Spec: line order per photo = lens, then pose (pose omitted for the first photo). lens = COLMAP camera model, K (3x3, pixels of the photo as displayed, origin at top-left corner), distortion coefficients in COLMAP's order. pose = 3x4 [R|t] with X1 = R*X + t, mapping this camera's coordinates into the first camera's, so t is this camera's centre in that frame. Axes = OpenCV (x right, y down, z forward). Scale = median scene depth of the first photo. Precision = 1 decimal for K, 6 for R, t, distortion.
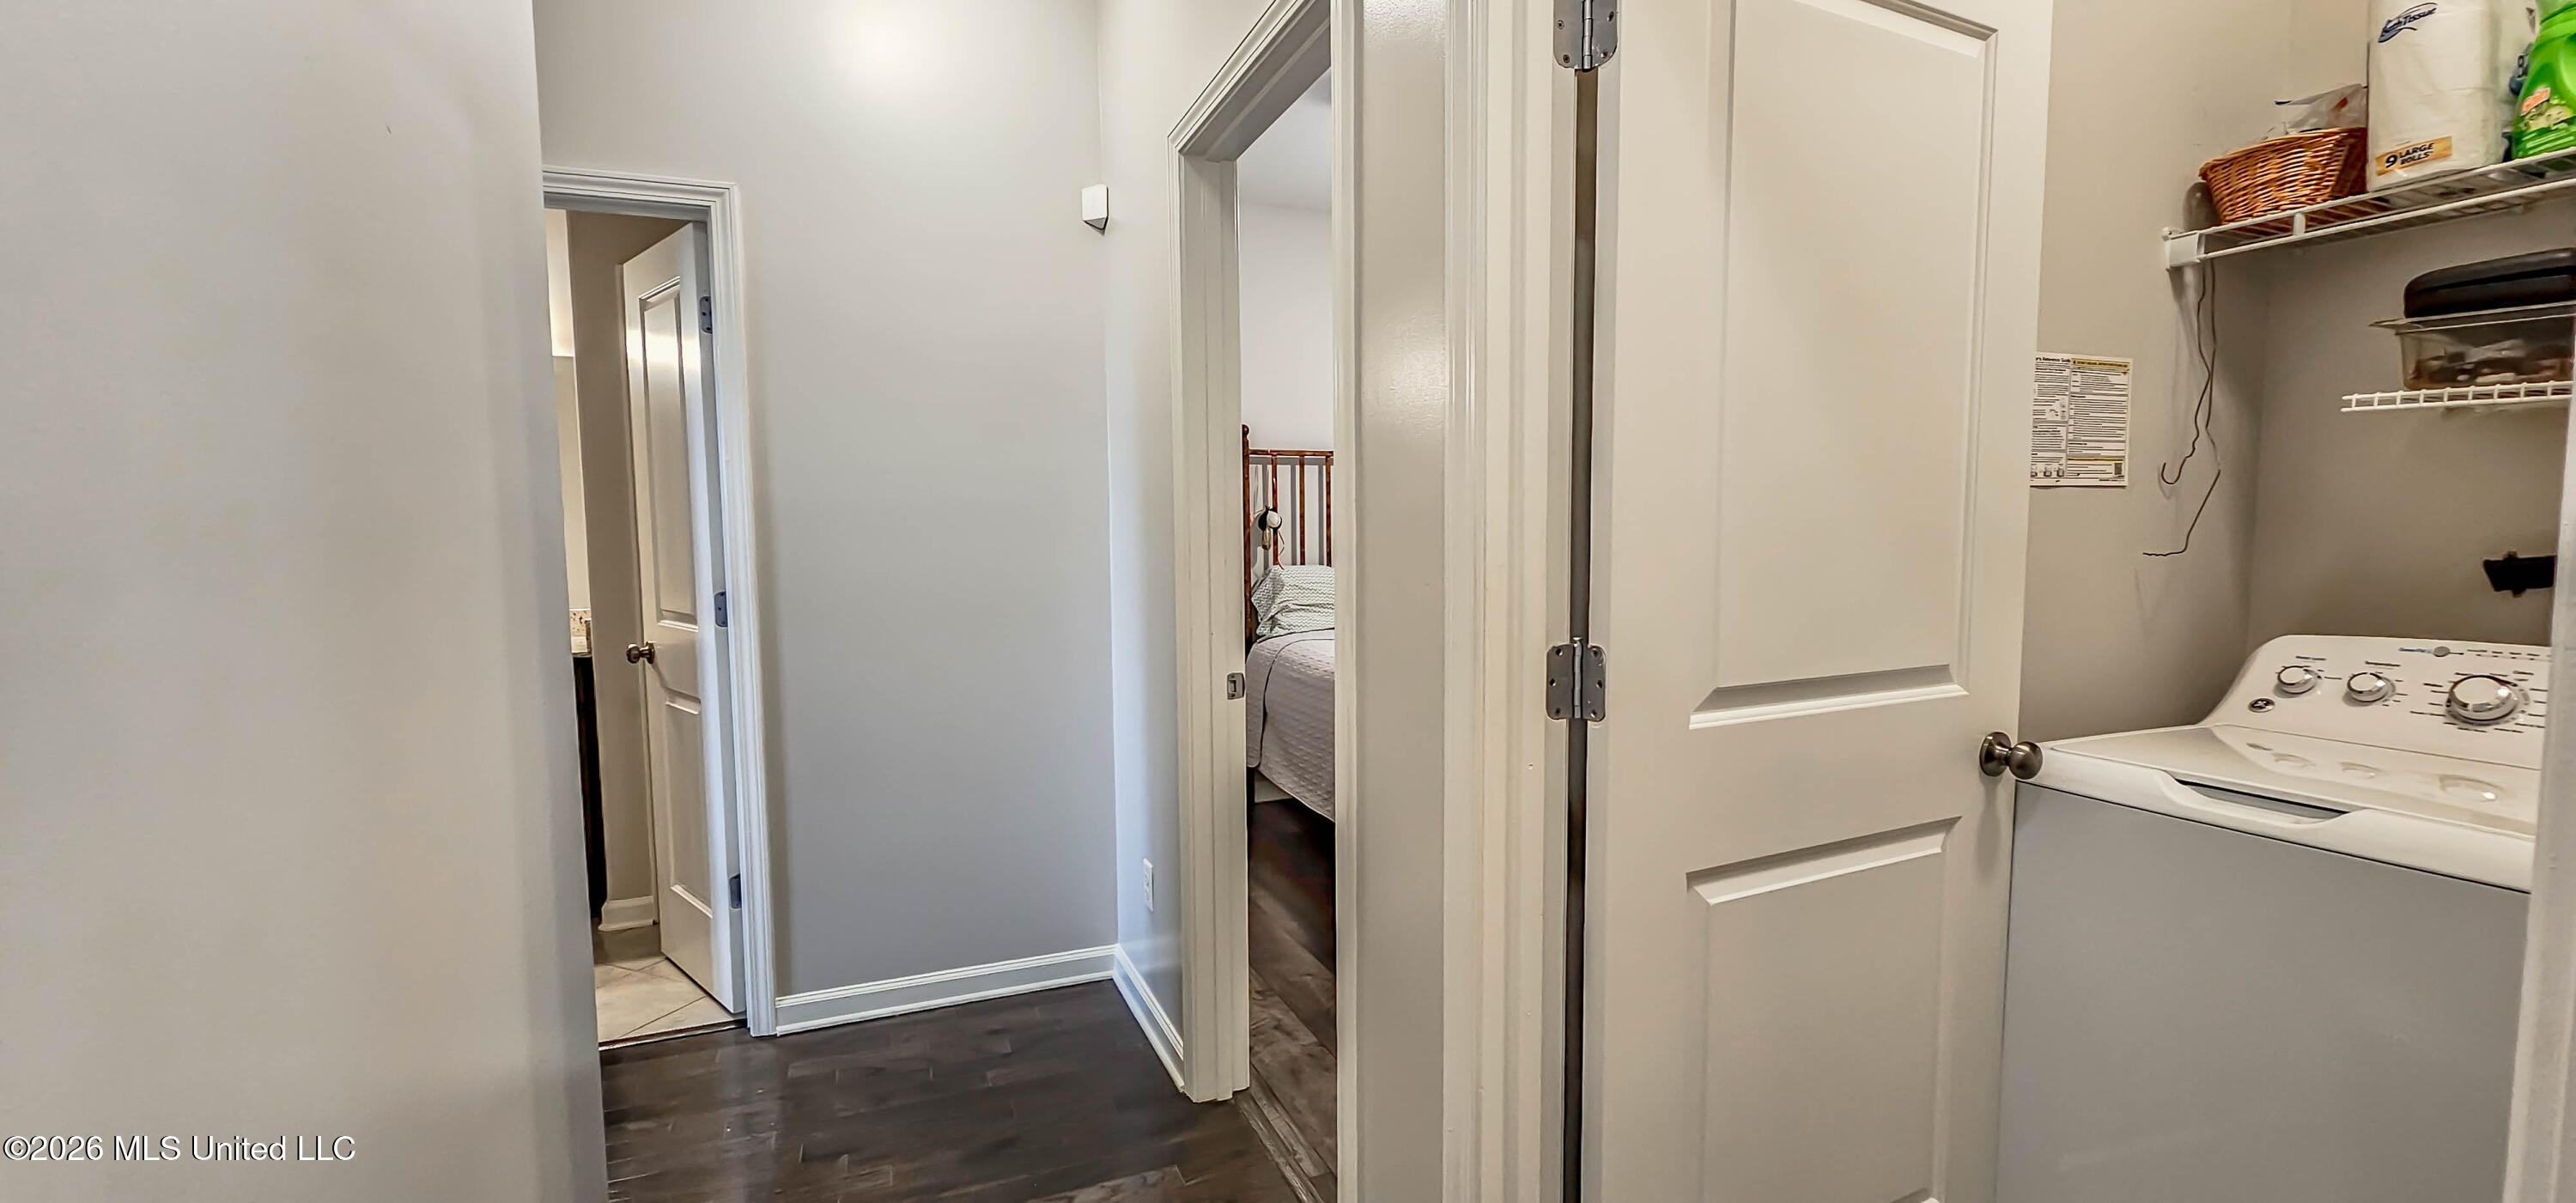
lens RADIAL K [[1060.4, 0, 1294.7], [0, 1060.4, 609.8], [0, 0, 1]] dist [0.001852, 0.000605]
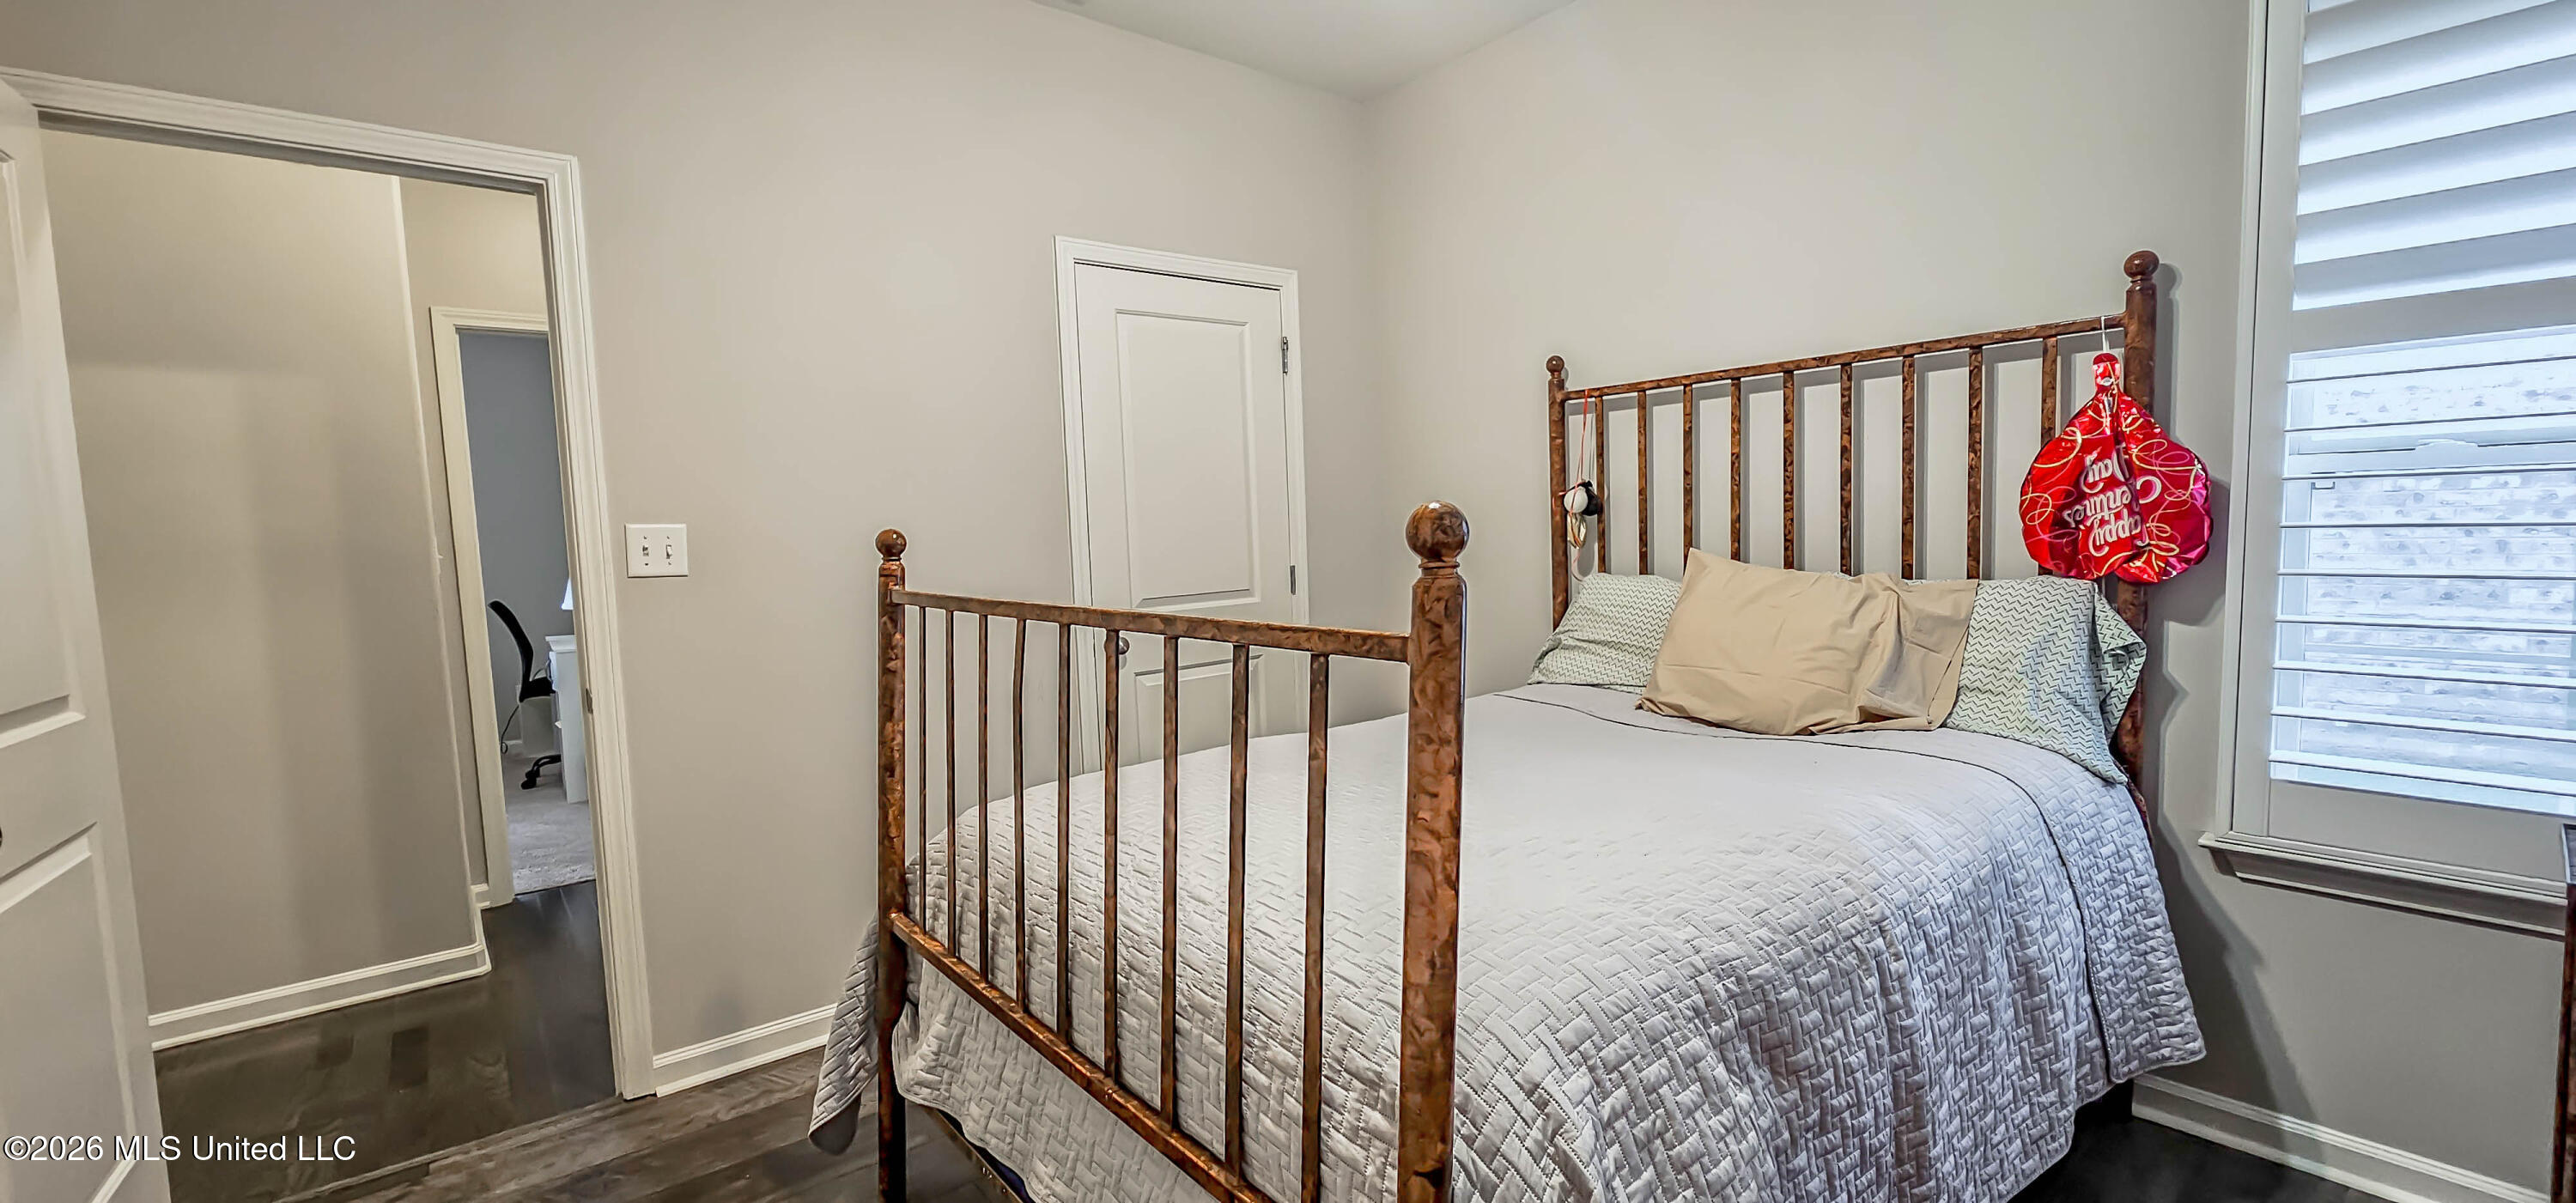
lens RADIAL K [[1060.4, 0, 1294.7], [0, 1060.4, 609.8], [0, 0, 1]] dist [0.001852, 0.000605]
pose [[0.297893, 0.078145, -0.951395, 0.531396], [-0.046537, 0.996647, 0.067291, -0.054709], [0.953464, 0.024230, 0.300531, 0.646558]]
